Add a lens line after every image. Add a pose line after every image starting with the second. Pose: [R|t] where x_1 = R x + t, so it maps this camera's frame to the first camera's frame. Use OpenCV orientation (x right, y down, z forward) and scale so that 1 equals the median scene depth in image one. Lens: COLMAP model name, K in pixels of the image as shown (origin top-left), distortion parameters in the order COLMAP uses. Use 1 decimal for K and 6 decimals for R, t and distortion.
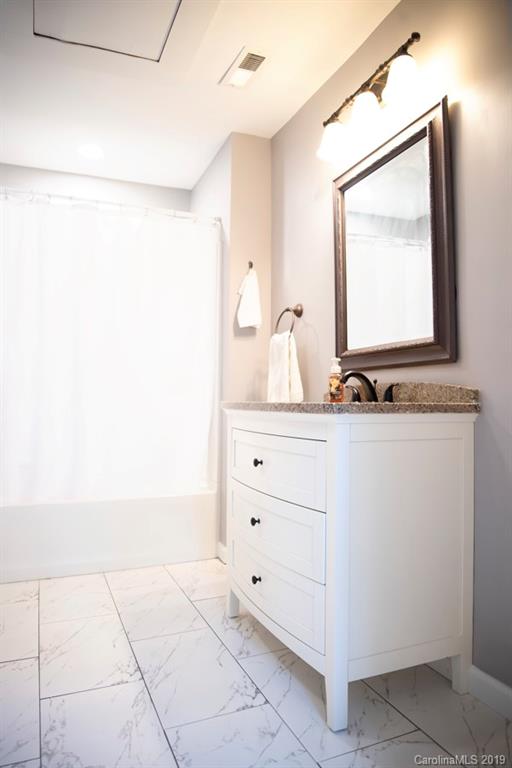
lens RADIAL K [[525.6, 0, 256.0], [0, 525.6, 384.0], [0, 0, 1]] dist [-0.047046, 0.002381]
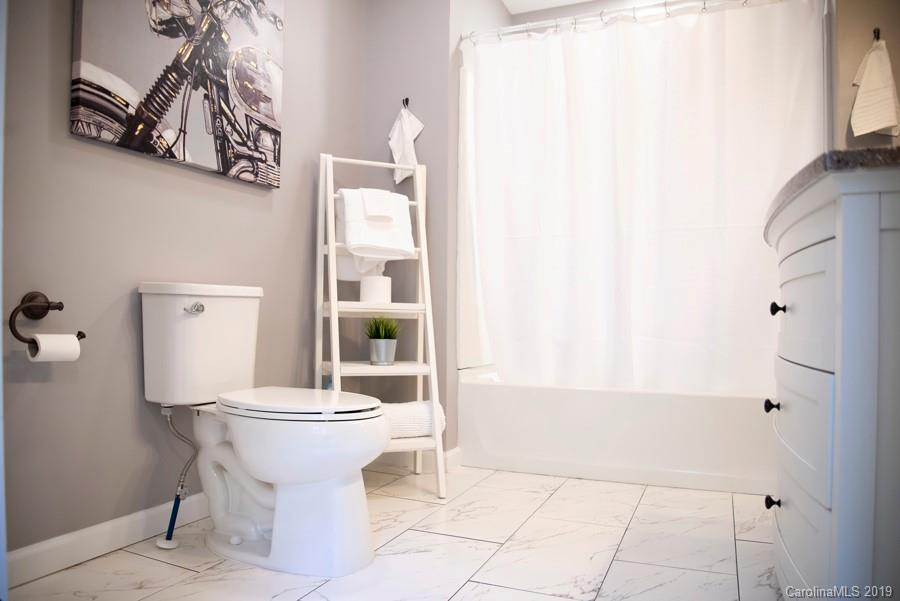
lens RADIAL K [[615.9, 0, 451.0], [0, 615.9, 324.8], [0, 0, 1]] dist [-0.047046, 0.002381]
pose [[0.696151, 0.005739, -0.717872, 0.191125], [0.020317, 0.999410, 0.027693, 0.110005], [0.717608, -0.033863, 0.695624, 0.195476]]
